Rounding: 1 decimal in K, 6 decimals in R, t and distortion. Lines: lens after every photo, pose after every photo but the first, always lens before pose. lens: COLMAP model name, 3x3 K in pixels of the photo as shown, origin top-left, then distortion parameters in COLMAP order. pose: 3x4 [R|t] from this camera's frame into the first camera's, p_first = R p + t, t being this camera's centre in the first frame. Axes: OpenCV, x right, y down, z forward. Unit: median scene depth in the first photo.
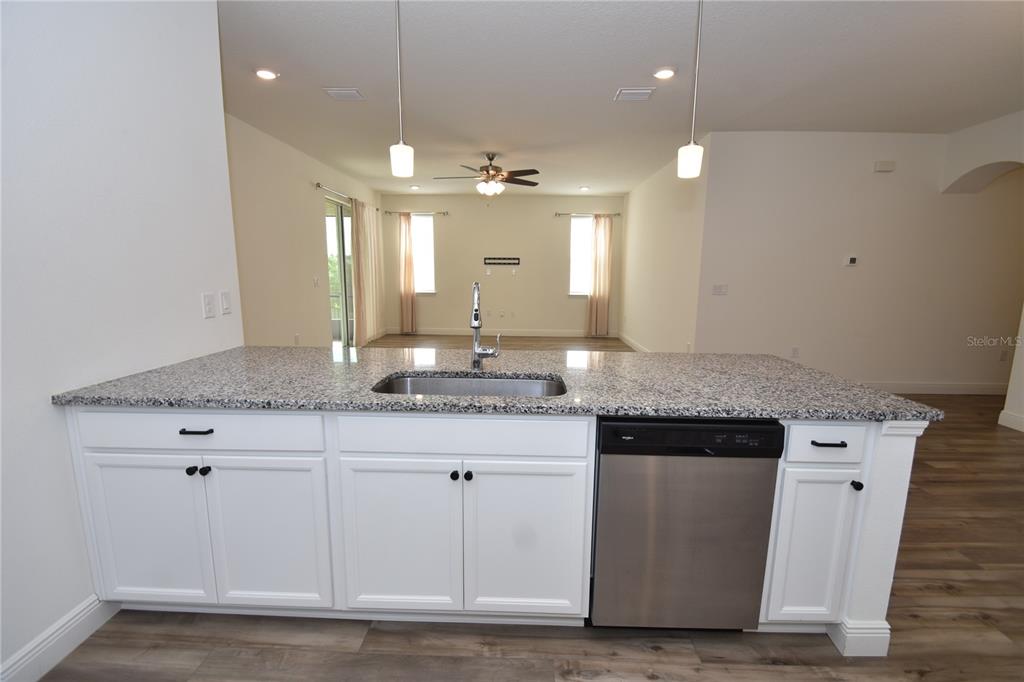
lens RADIAL K [[447.9, 0, 514.4], [0, 447.9, 344.7], [0, 0, 1]] dist [0.022807, -0.023363]
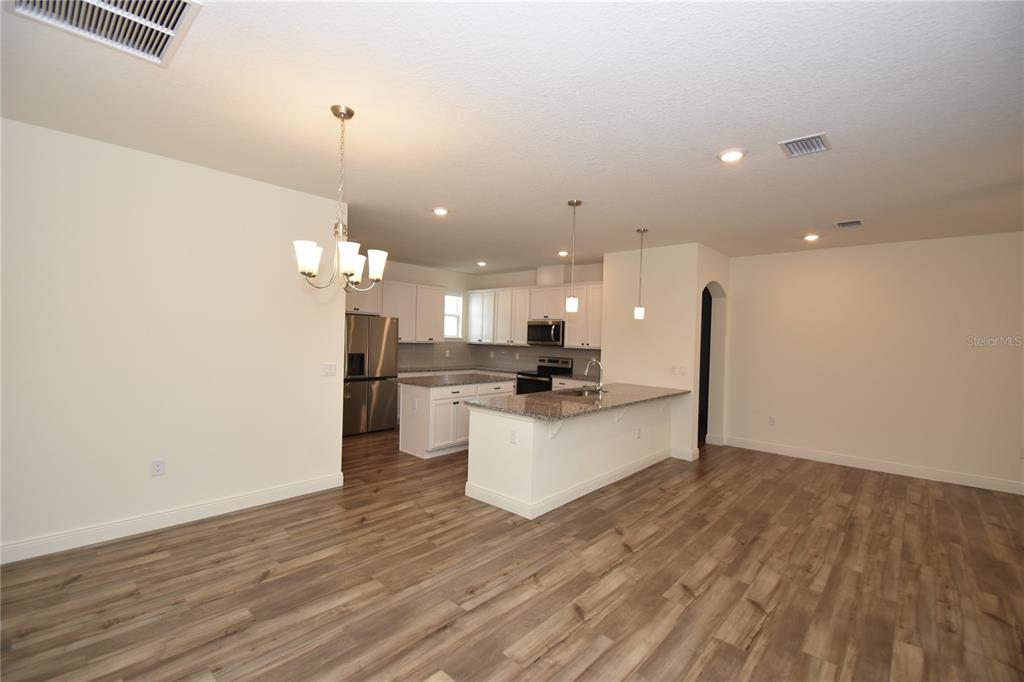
lens RADIAL K [[447.9, 0, 514.4], [0, 447.9, 344.7], [0, 0, 1]] dist [0.022807, -0.023363]
pose [[-0.645295, -0.014835, -0.763790, 2.169460], [-0.158564, 0.980638, 0.114917, -0.435281], [0.747297, 0.195265, -0.635153, 2.203213]]
